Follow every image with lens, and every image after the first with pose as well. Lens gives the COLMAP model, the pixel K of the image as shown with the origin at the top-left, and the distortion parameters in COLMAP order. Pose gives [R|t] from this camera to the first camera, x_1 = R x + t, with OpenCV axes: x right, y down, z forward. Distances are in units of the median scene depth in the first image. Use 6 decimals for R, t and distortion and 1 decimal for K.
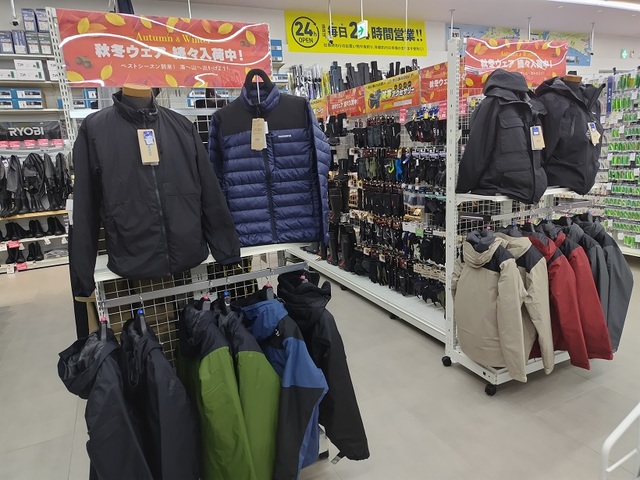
lens RADIAL K [[433.5, 0, 320.0], [0, 433.5, 240.0], [0, 0, 1]] dist [-0.015772, 0.000510]
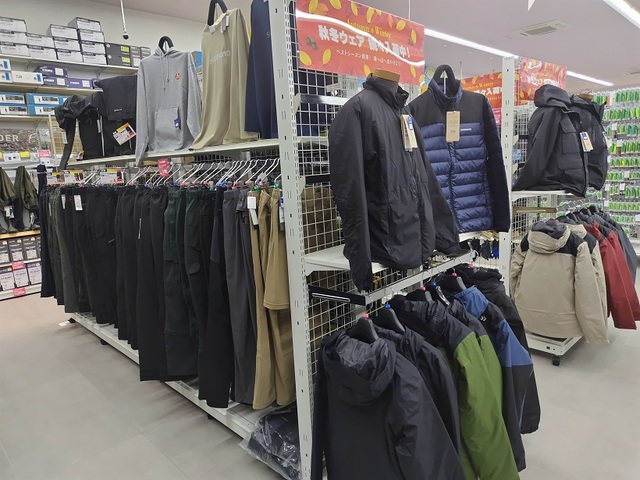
lens RADIAL K [[421.8, 0, 320.0], [0, 421.8, 240.0], [0, 0, 1]] dist [-0.026159, -0.002832]
pose [[0.958328, -0.057602, 0.279804, -0.556296], [0.073272, 0.996257, -0.045860, 0.037268], [-0.276115, 0.064451, 0.958961, 0.105037]]
